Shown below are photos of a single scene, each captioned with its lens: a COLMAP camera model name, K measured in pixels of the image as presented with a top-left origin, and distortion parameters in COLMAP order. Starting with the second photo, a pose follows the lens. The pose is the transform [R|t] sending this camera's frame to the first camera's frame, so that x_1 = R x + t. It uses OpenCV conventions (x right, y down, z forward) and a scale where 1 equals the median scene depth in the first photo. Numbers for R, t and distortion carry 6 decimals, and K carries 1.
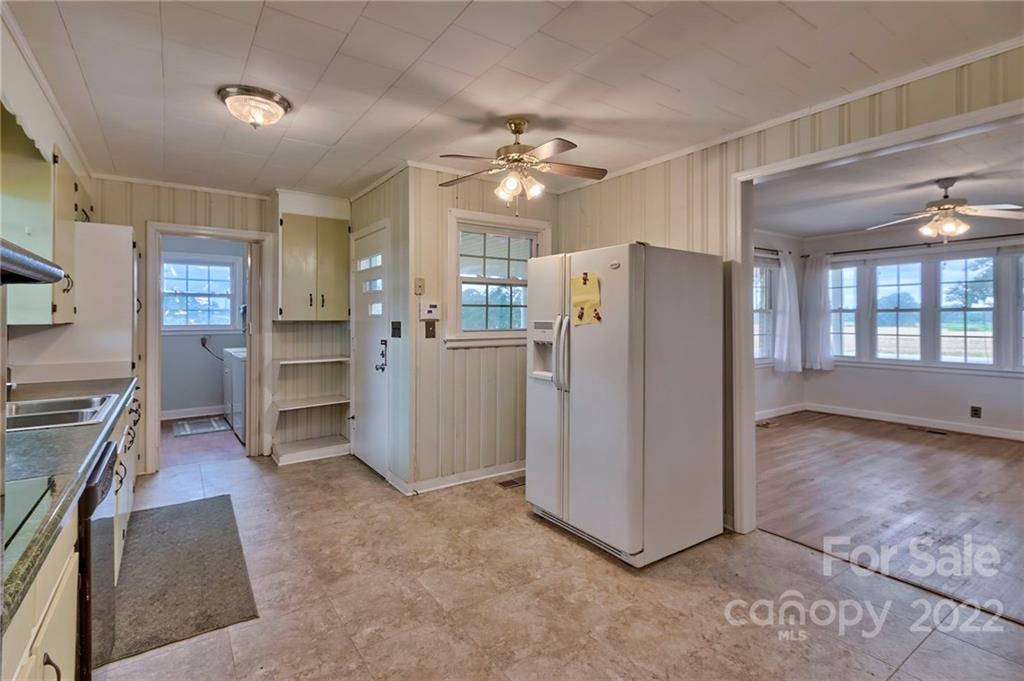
lens RADIAL K [[472.4, 0, 496.7], [0, 472.4, 317.2], [0, 0, 1]] dist [0.010435, -0.002835]
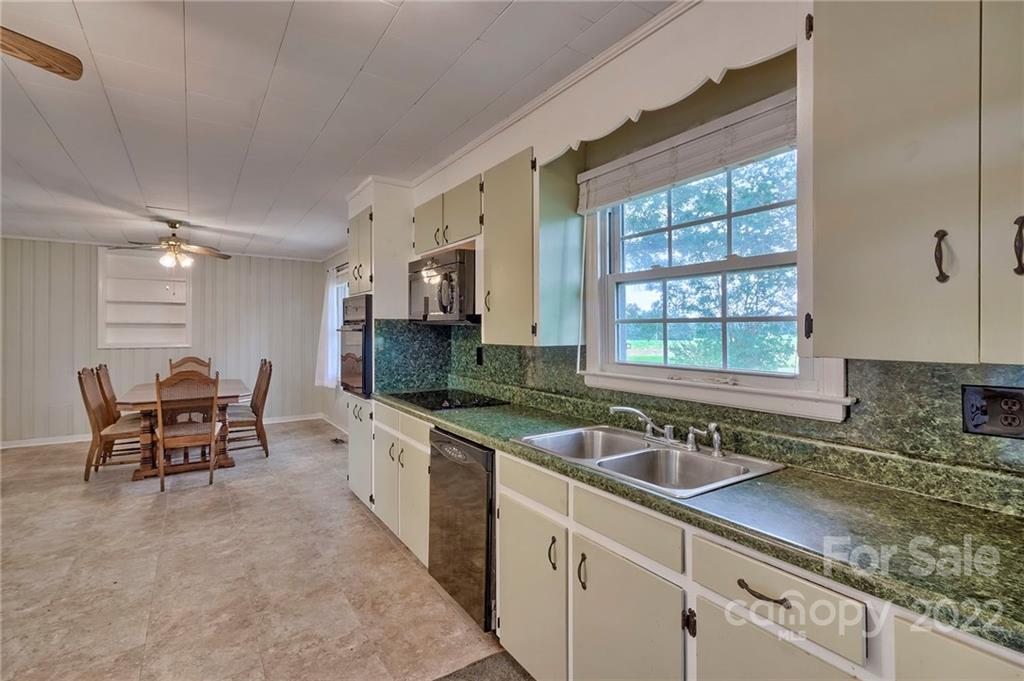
lens RADIAL K [[472.4, 0, 502.6], [0, 472.4, 332.8], [0, 0, 1]] dist [0.010435, -0.002835]
pose [[-0.999788, 0.000359, 0.020605, -0.353886], [0.000393, 0.999999, 0.001682, -0.006849], [-0.020604, 0.001689, -0.999786, 0.855608]]
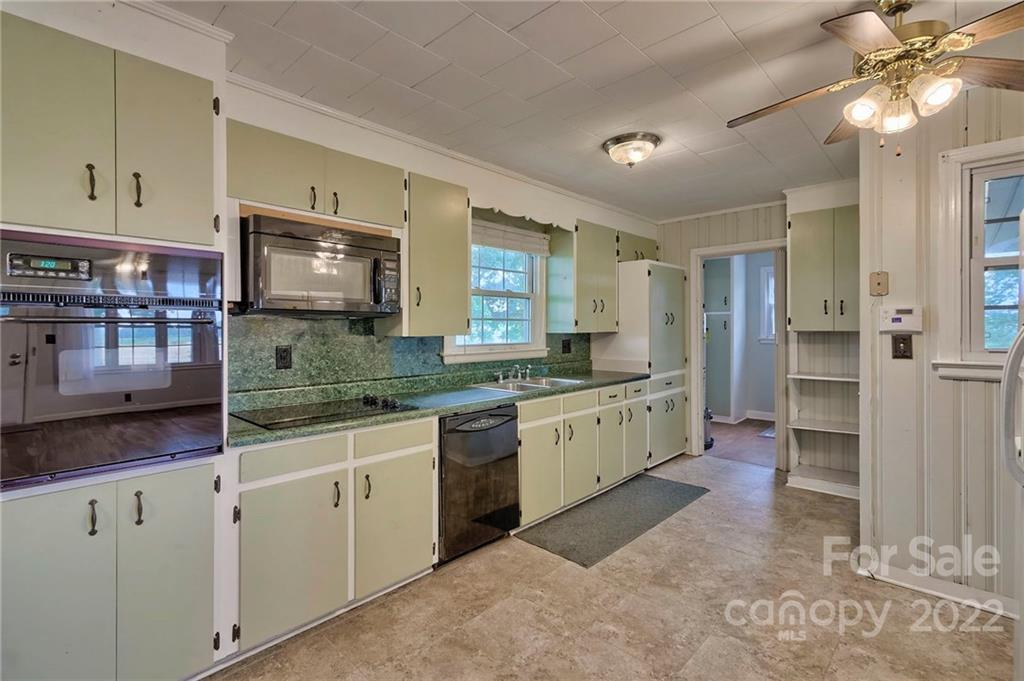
lens RADIAL K [[472.4, 0, 515.7], [0, 472.4, 331.0], [0, 0, 1]] dist [0.010435, -0.002835]
pose [[0.223145, 0.006267, -0.974765, 0.318338], [0.005722, 0.999954, 0.007739, -0.003180], [0.974768, -0.007305, 0.223099, 0.255789]]
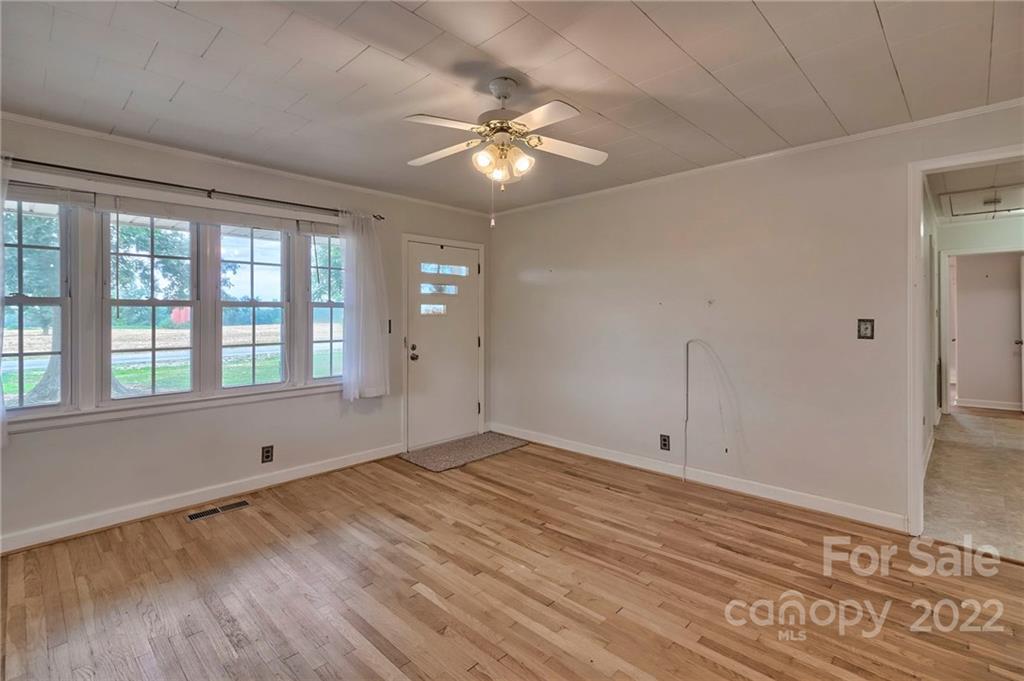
lens RADIAL K [[472.4, 0, 510.4], [0, 472.4, 313.3], [0, 0, 1]] dist [0.010435, -0.002835]
pose [[-0.216391, 0.003813, 0.976299, 0.316193], [0.002157, 0.999992, -0.003427, 0.000133], [-0.976304, 0.001364, -0.216398, 0.952422]]
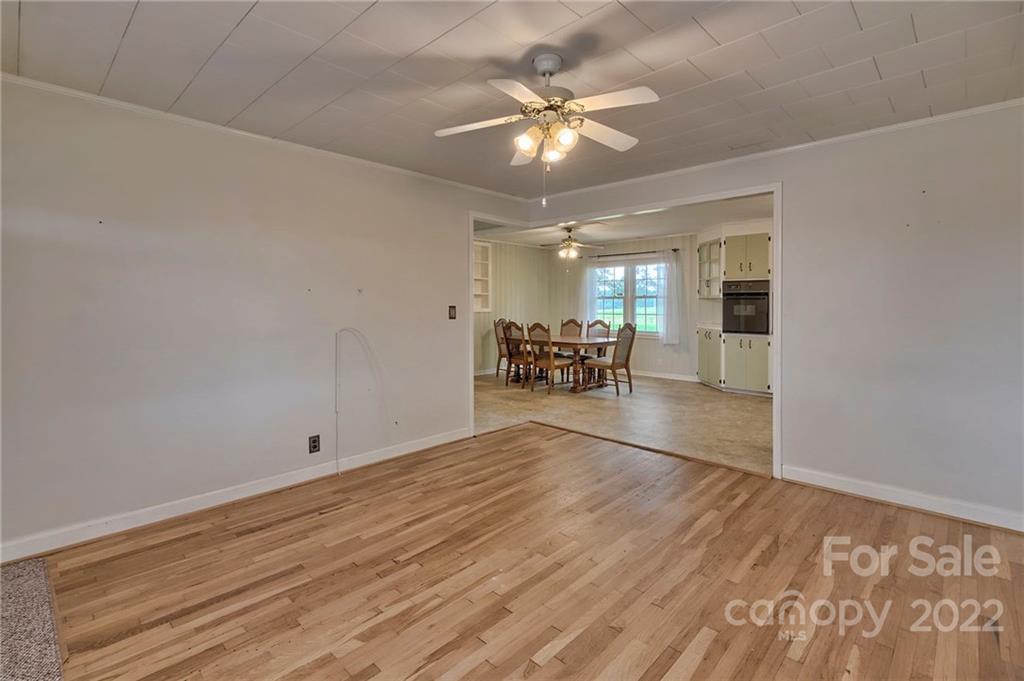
lens RADIAL K [[472.4, 0, 504.4], [0, 472.4, 306.6], [0, 0, 1]] dist [0.010435, -0.002835]
pose [[-0.978138, 0.001848, -0.207947, 0.963749], [0.000262, 0.999971, 0.007652, 0.001152], [0.207955, 0.007431, -0.978110, 1.320945]]
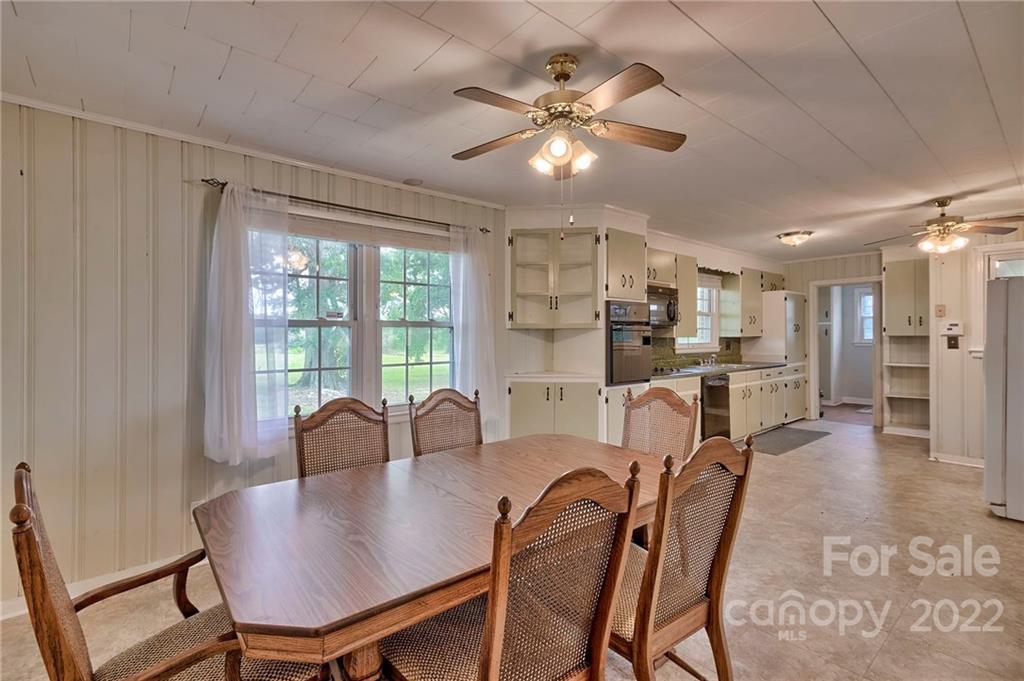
lens RADIAL K [[472.4, 0, 502.8], [0, 472.4, 338.6], [0, 0, 1]] dist [0.010435, -0.002835]
pose [[0.099663, 0.006541, -0.995000, 0.861648], [0.005291, 0.999961, 0.007103, -0.000861], [0.995007, -0.005972, 0.099624, -0.318211]]
